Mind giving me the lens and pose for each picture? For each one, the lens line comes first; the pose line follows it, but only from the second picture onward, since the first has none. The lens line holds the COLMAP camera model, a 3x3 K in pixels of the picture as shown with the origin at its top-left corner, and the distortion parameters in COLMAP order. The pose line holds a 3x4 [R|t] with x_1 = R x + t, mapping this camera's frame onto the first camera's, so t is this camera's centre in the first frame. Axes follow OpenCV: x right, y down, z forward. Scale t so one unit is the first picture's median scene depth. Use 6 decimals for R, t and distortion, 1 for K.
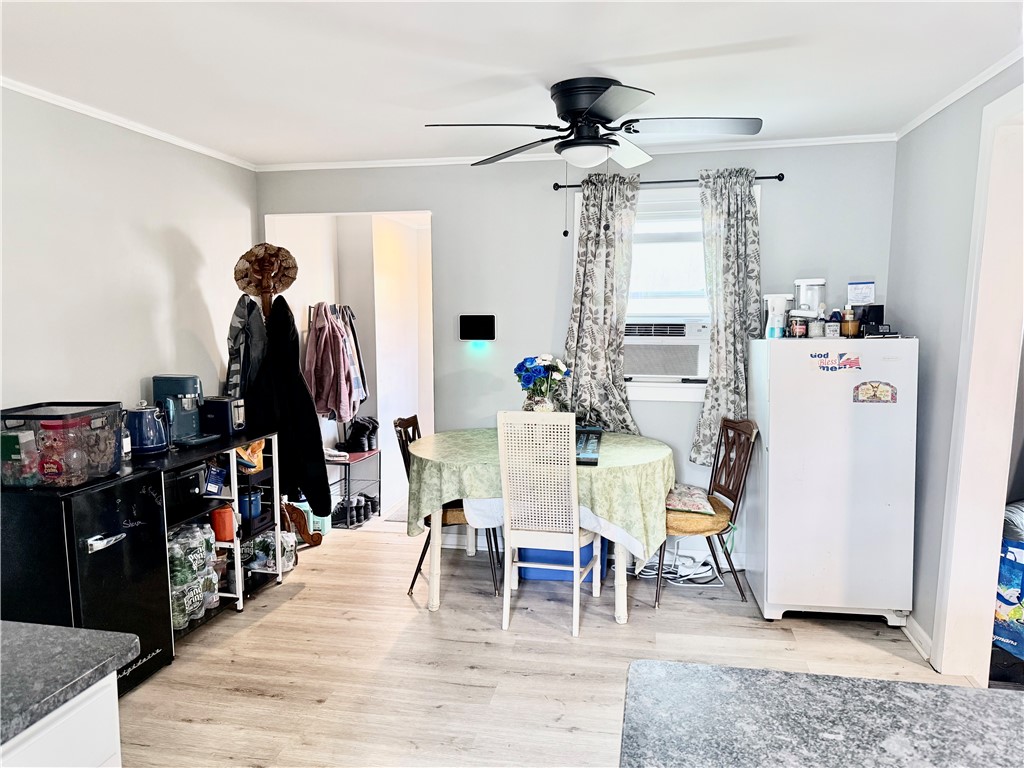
lens RADIAL K [[725.1, 0, 512.0], [0, 725.1, 384.0], [0, 0, 1]] dist [0.088135, -0.146450]
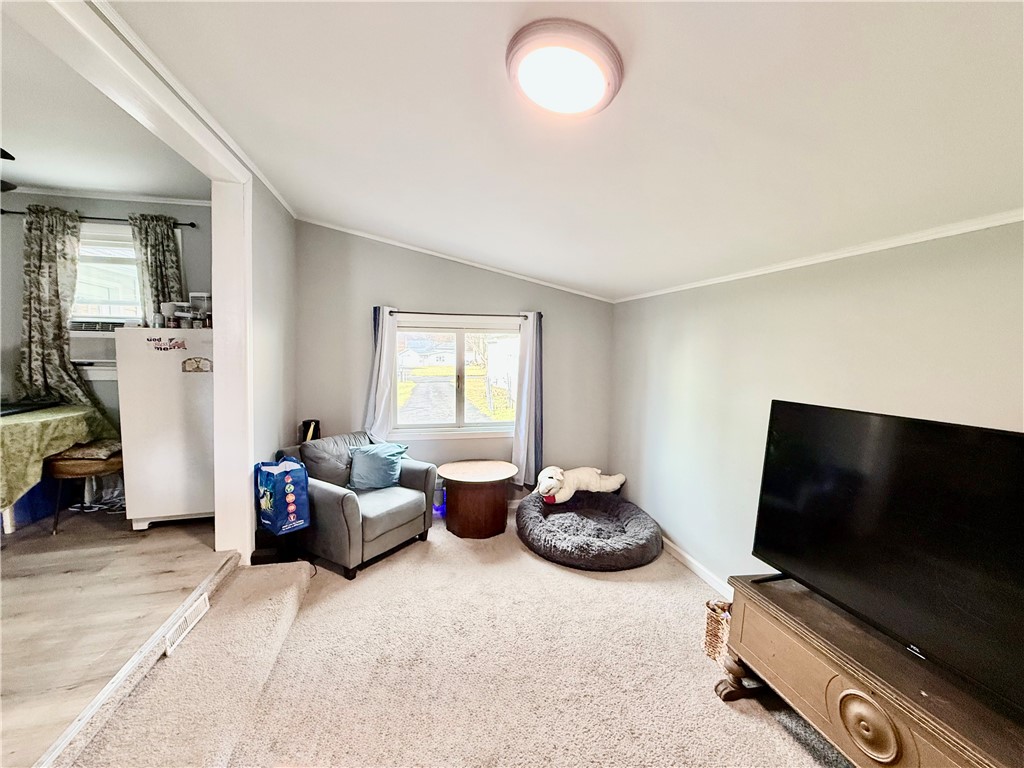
lens RADIAL K [[404.8, 0, 512.0], [0, 404.8, 384.0], [0, 0, 1]] dist [0.001207, 0.000077]
pose [[0.911227, -0.015530, 0.411611, 0.585279], [0.022550, 0.999671, -0.012202, 0.058474], [-0.411287, 0.020401, 0.911278, 0.001351]]
